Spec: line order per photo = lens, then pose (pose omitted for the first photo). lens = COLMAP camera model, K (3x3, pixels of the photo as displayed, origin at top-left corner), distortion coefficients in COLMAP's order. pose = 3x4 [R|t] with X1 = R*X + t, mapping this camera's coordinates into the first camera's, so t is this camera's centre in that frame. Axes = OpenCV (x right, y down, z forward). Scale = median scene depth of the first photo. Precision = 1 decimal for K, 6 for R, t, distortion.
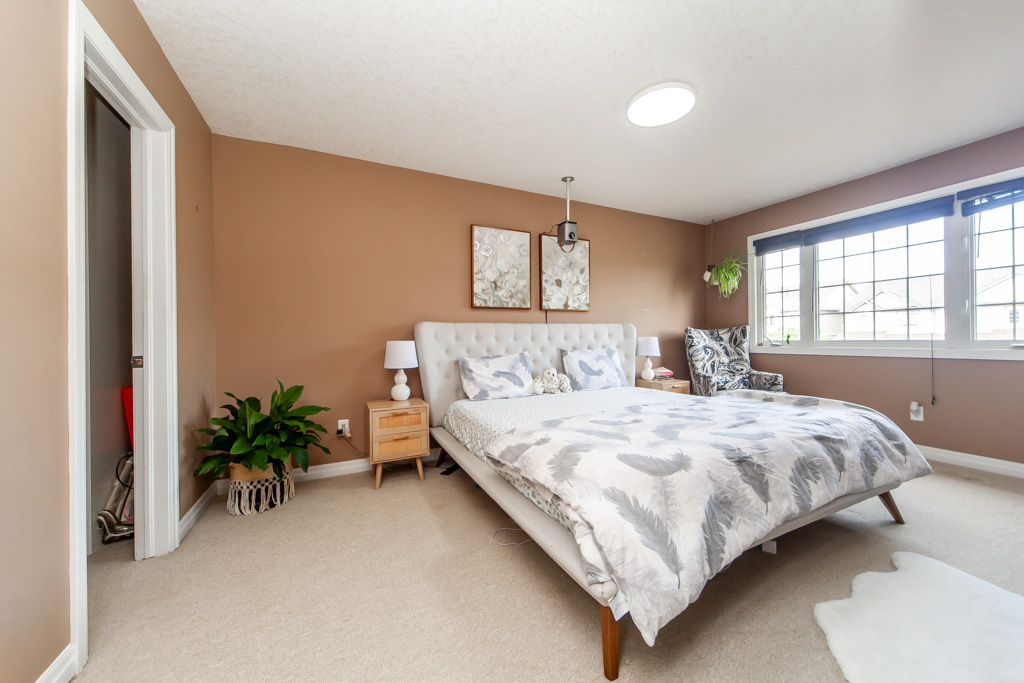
lens RADIAL K [[366.1, 0, 516.0], [0, 366.1, 343.1], [0, 0, 1]] dist [-0.000254, 0.000280]
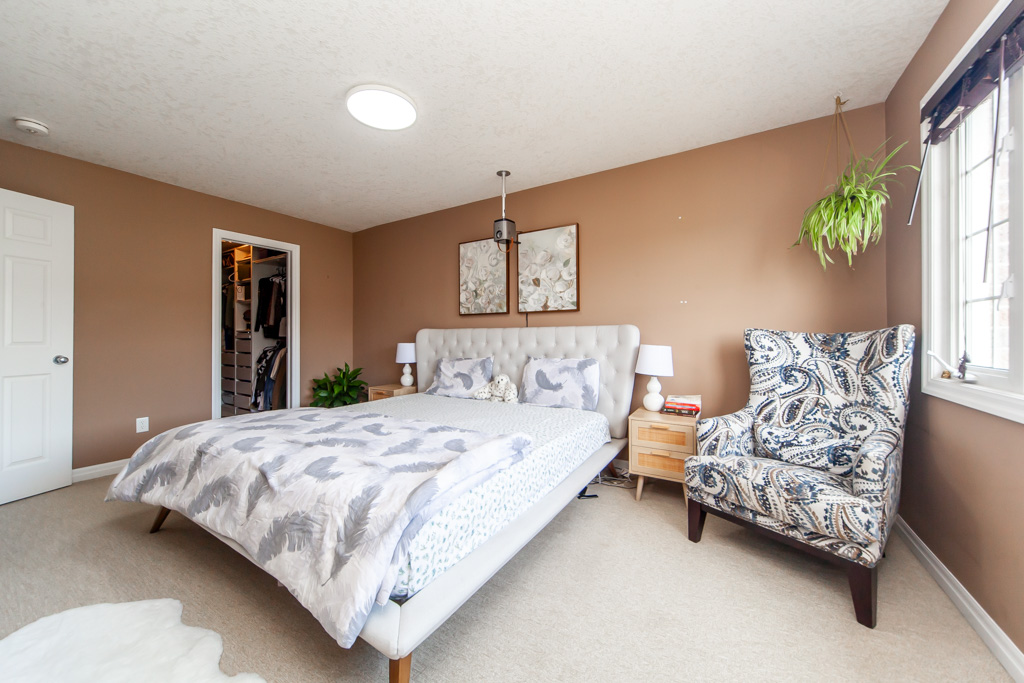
lens RADIAL K [[366.1, 0, 512.5], [0, 366.1, 336.5], [0, 0, 1]] dist [-0.000254, 0.000280]
pose [[0.529570, 0.012424, -0.848175, 0.866412], [-0.013407, 0.999890, 0.006275, -0.036432], [0.848160, 0.008049, 0.529678, 0.482520]]
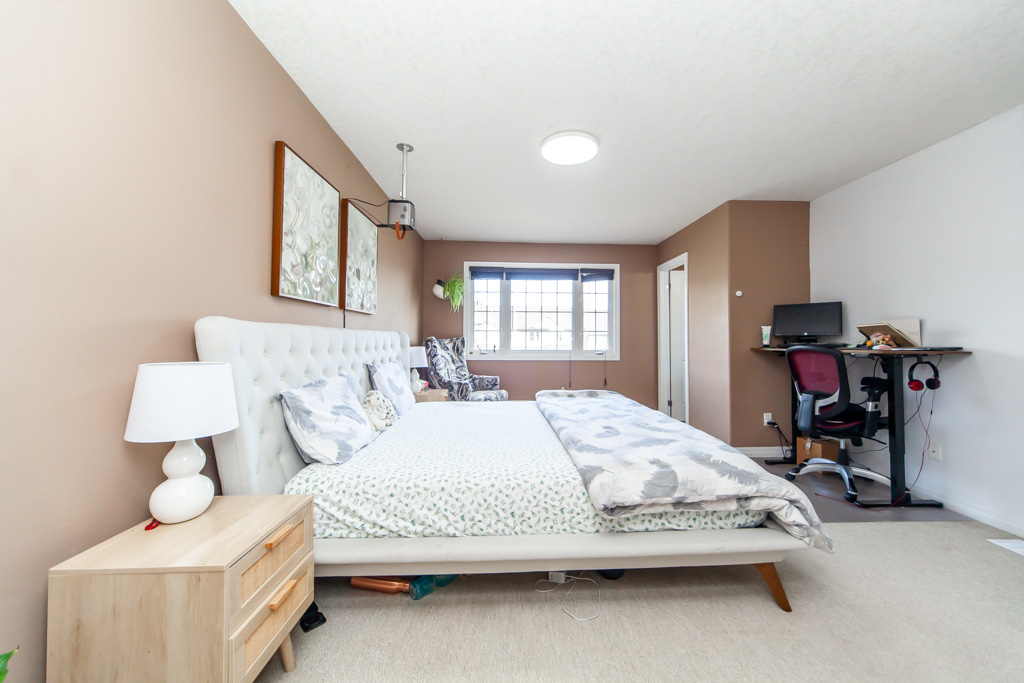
lens RADIAL K [[366.1, 0, 525.8], [0, 366.1, 338.7], [0, 0, 1]] dist [-0.000254, 0.000280]
pose [[0.394567, 0.019634, 0.918657, -0.426874], [0.000855, 0.999763, -0.021734, -0.019027], [-0.918867, 0.009361, 0.394457, 0.414222]]
